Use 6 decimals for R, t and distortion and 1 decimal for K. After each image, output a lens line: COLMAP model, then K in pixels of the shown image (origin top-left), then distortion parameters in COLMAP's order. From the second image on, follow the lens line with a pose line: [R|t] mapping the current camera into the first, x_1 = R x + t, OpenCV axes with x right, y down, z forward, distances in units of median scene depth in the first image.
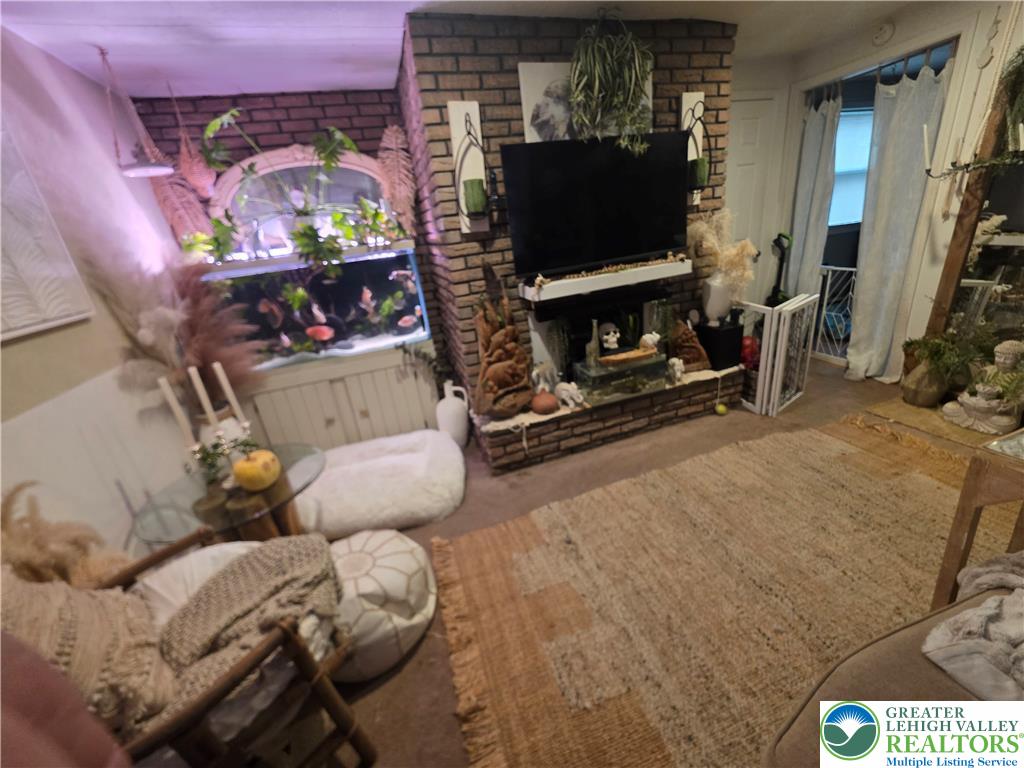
lens RADIAL K [[421.6, 0, 509.9], [0, 421.6, 388.6], [0, 0, 1]] dist [0.001554, 0.000186]
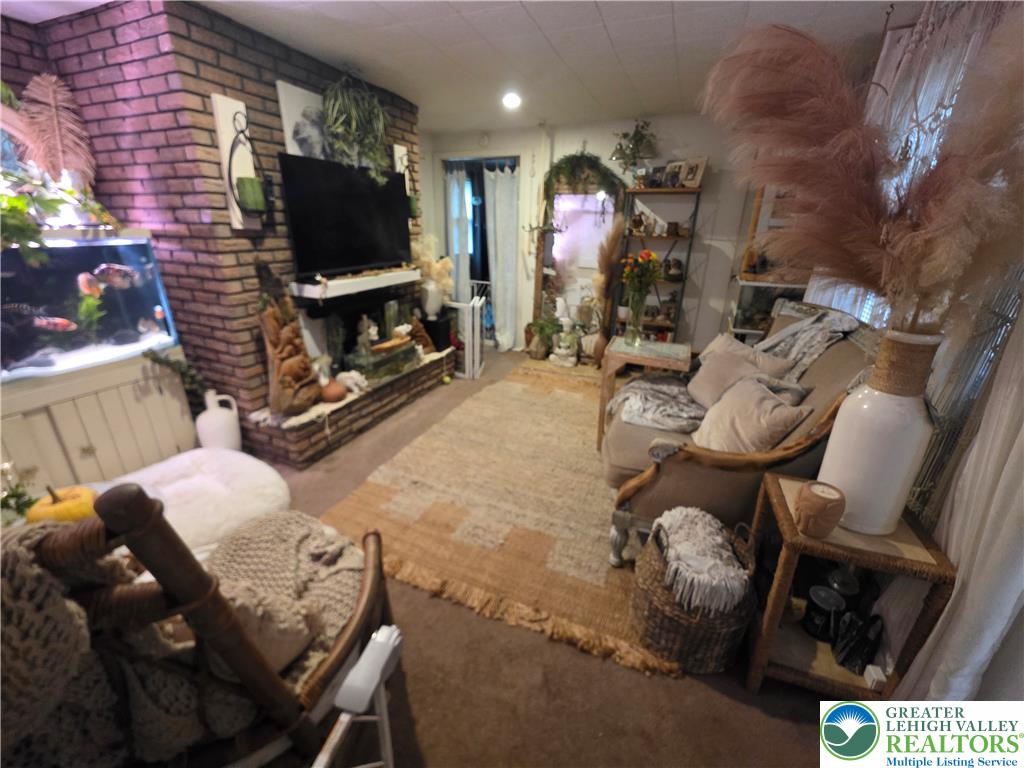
lens RADIAL K [[421.6, 0, 509.9], [0, 421.6, 388.6], [0, 0, 1]] dist [0.001554, 0.000186]
pose [[0.651984, -0.154720, 0.742280, -0.436089], [0.186902, 0.981546, 0.040426, 0.066896], [-0.734837, 0.112377, 0.668870, -0.069281]]
